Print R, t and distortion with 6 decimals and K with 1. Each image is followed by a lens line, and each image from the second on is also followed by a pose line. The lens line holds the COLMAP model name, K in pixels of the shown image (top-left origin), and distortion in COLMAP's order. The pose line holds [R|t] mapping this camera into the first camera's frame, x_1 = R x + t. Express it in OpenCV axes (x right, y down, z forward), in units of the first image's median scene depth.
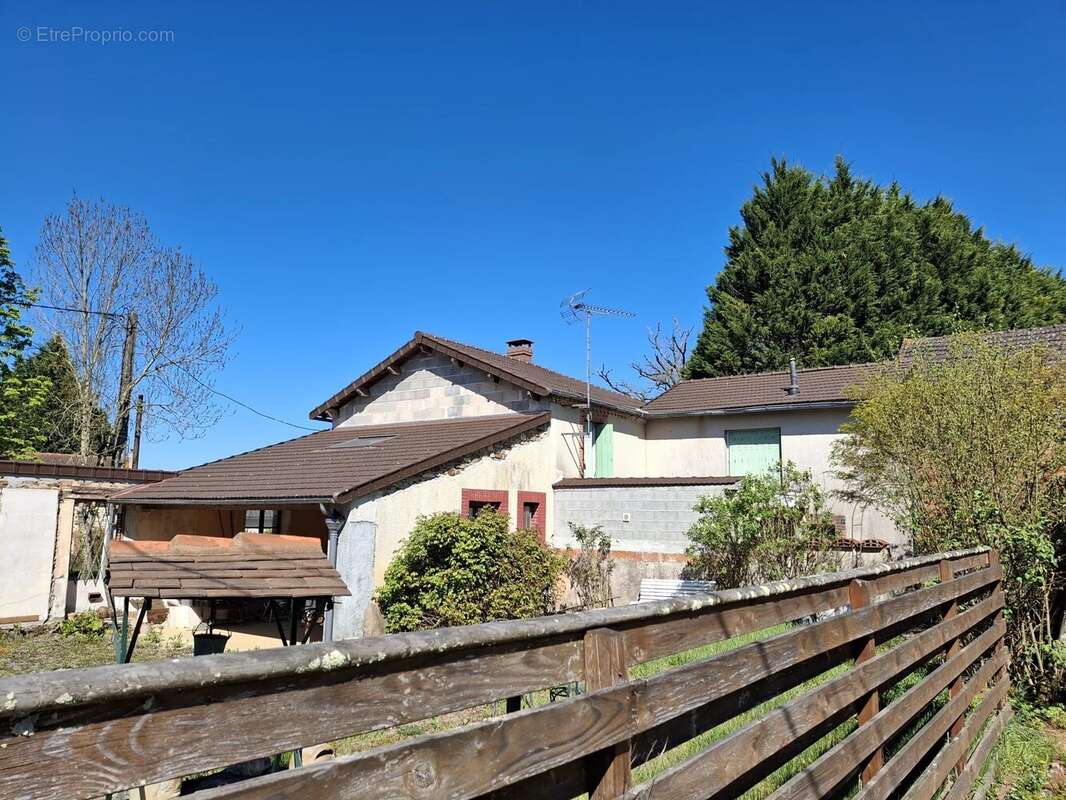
lens RADIAL K [[789.1, 0, 533.0], [0, 789.1, 400.0], [0, 0, 1]] dist [-0.003336, -0.002353]
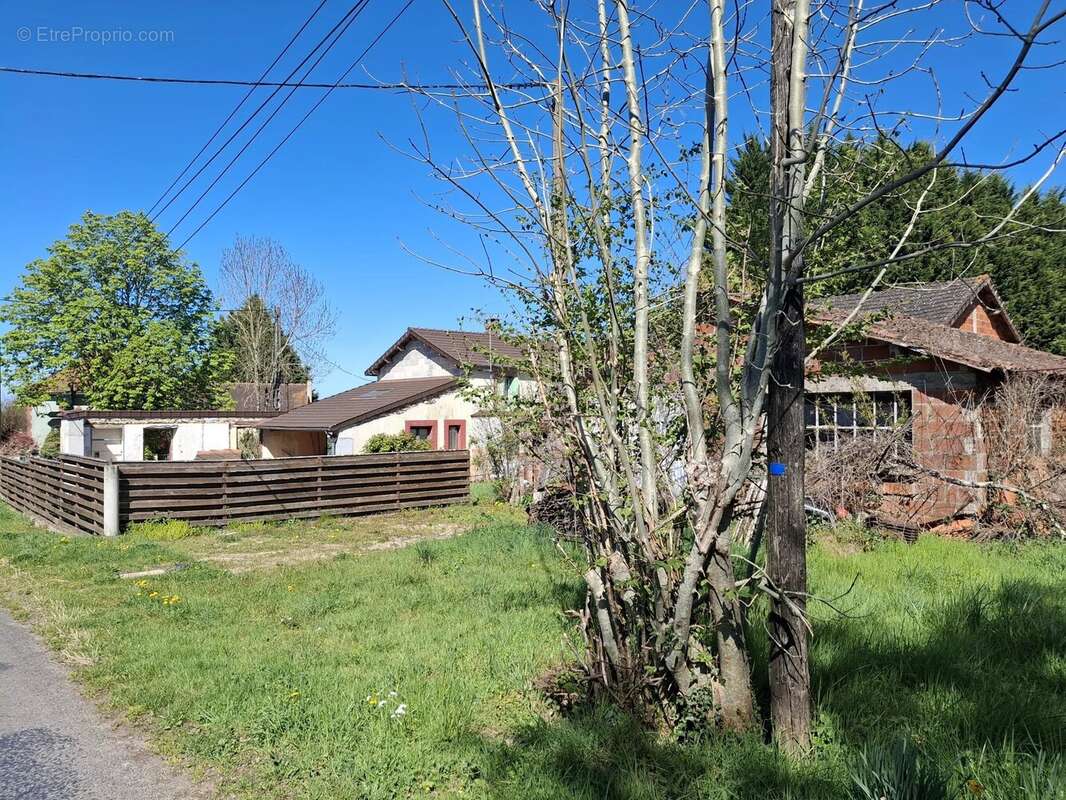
lens RADIAL K [[789.1, 0, 533.0], [0, 789.1, 400.0], [0, 0, 1]] dist [-0.003336, -0.002353]
pose [[0.970249, -0.020088, -0.241276, 0.622475], [0.049937, 0.991728, 0.118241, -0.139200], [0.236905, -0.126772, 0.963226, -0.735206]]
